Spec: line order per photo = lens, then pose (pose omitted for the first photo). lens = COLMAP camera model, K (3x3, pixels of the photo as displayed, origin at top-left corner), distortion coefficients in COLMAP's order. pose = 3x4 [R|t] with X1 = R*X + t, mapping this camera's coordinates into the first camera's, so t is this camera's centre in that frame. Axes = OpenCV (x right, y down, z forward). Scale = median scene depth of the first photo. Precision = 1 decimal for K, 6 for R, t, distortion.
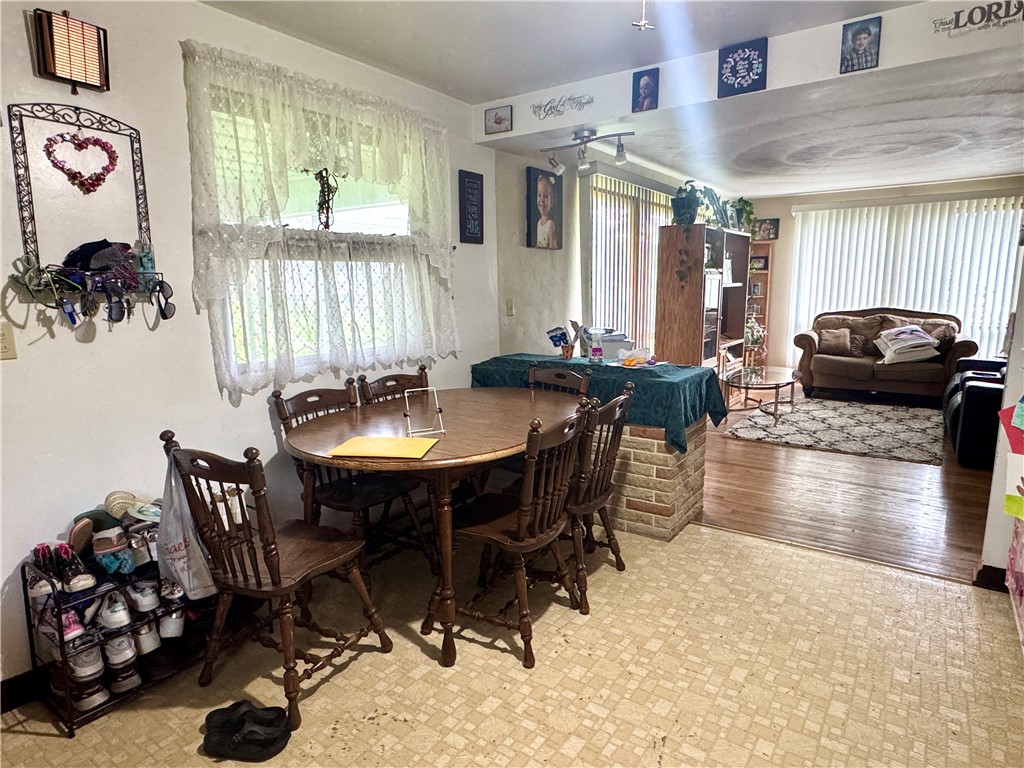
lens RADIAL K [[595.0, 0, 511.3], [0, 595.0, 387.7], [0, 0, 1]] dist [-0.004922, 0.005225]
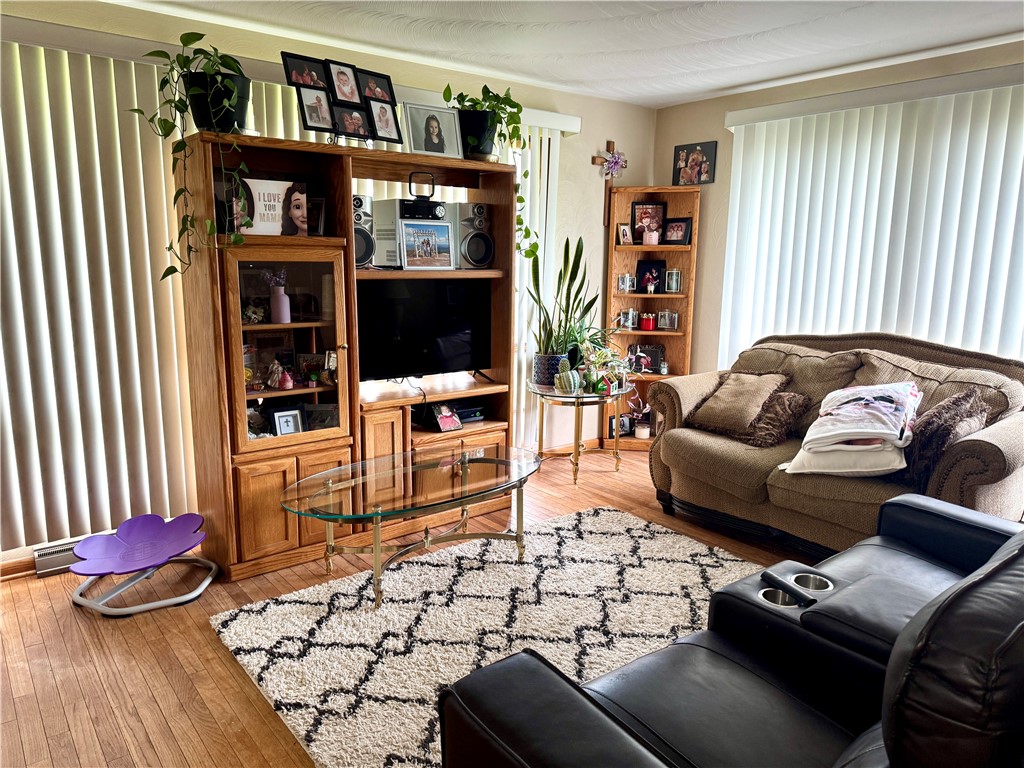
lens RADIAL K [[707.4, 0, 513.3], [0, 707.4, 391.2], [0, 0, 1]] dist [0.074899, -0.091539]
pose [[0.959686, 0.078065, -0.270018, 0.842408], [-0.073369, 0.996927, 0.027456, -0.142426], [0.271331, -0.006538, 0.962464, 0.674007]]
